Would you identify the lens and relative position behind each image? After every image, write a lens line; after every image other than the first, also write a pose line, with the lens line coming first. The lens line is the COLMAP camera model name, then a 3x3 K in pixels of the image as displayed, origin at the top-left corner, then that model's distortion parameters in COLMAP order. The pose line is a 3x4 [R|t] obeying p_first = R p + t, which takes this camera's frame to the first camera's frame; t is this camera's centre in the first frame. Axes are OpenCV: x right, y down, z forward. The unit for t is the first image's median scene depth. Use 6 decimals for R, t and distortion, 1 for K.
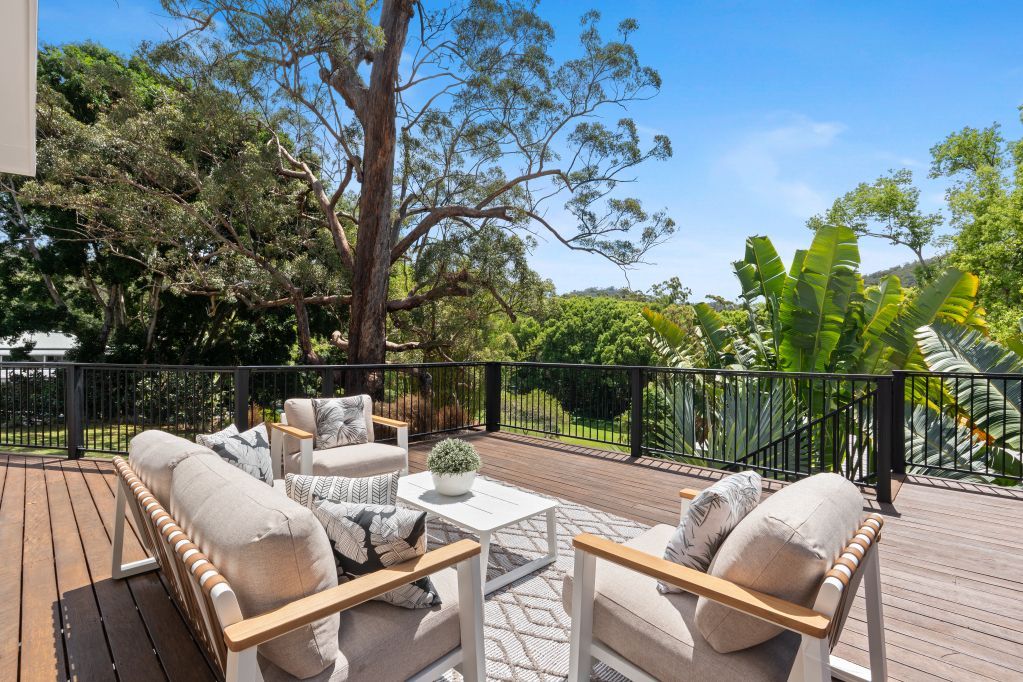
lens RADIAL K [[476.5, 0, 511.5], [0, 476.5, 341.0], [0, 0, 1]] dist [-0.001132, 0.000078]
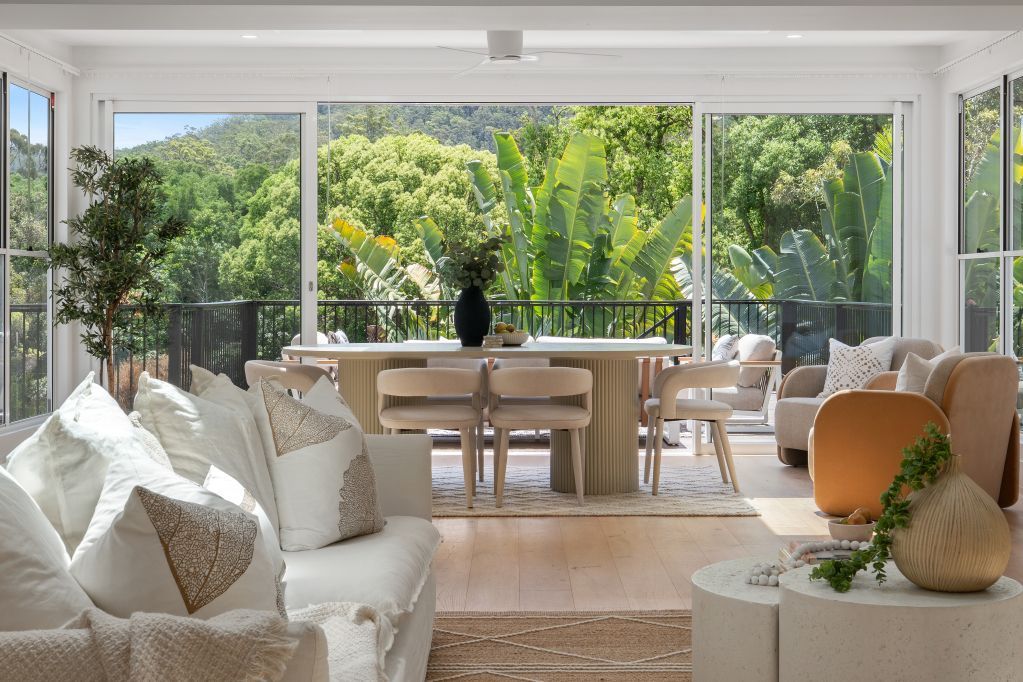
lens RADIAL K [[1529.1, 0, 525.6], [0, 1529.1, 307.2], [0, 0, 1]] dist [-0.016154, -0.019694]
pose [[0.715668, -0.015211, 0.698275, -1.249282], [-0.006565, 0.999572, 0.028503, -0.012473], [-0.698410, -0.024983, 0.715262, -0.834779]]
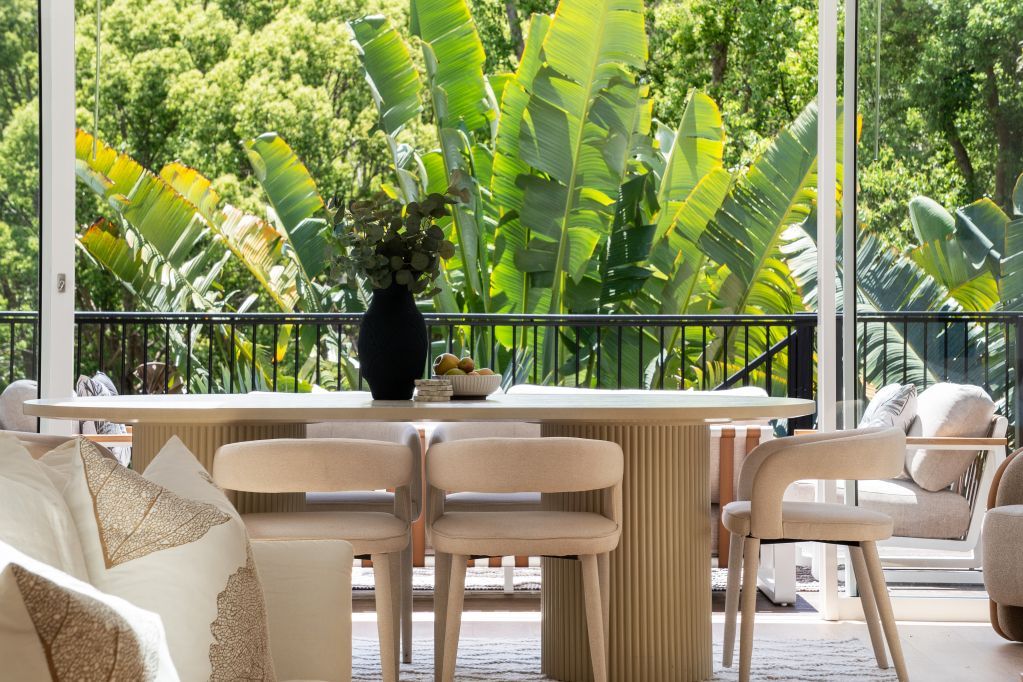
lens RADIAL K [[3463.3, 0, 511.5], [0, 3463.3, 341.0], [0, 0, 1]] dist [0.773547, 0.295039]
pose [[0.705210, -0.016215, 0.708813, -1.398376], [-0.008310, 0.999481, 0.031132, -0.015769], [-0.708950, -0.027845, 0.704709, -0.969062]]
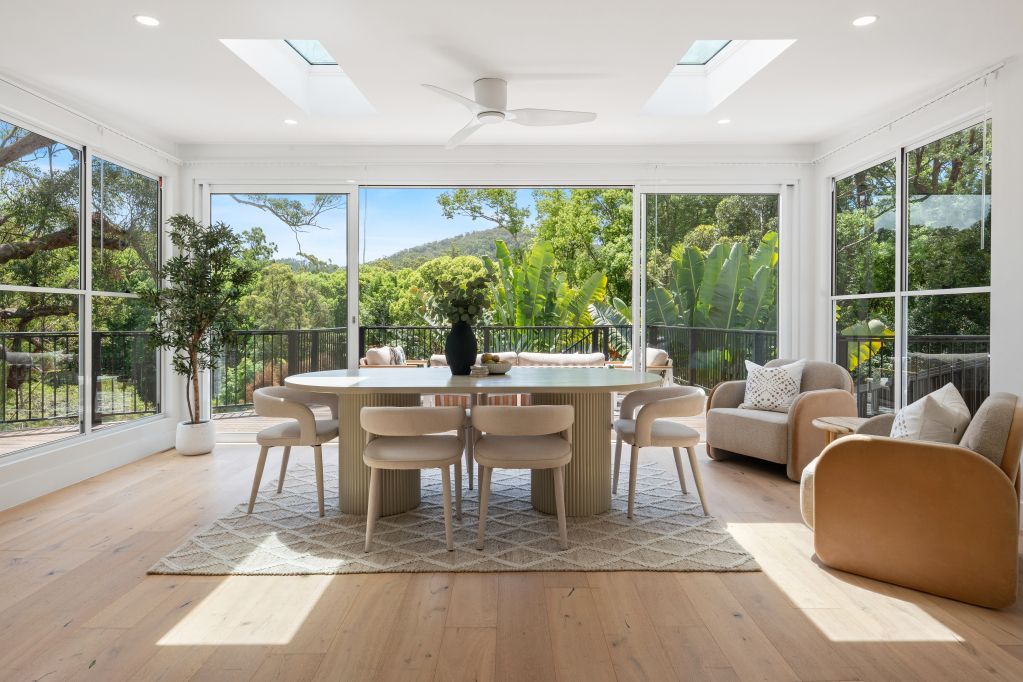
lens RADIAL K [[597.2, 0, 510.3], [0, 597.2, 317.3], [0, 0, 1]] dist [-0.000774, 0.000101]
pose [[0.719574, -0.006109, 0.694388, -0.824857], [-0.006369, 0.999861, 0.015396, -0.006717], [-0.694386, -0.015501, 0.719436, -0.405194]]
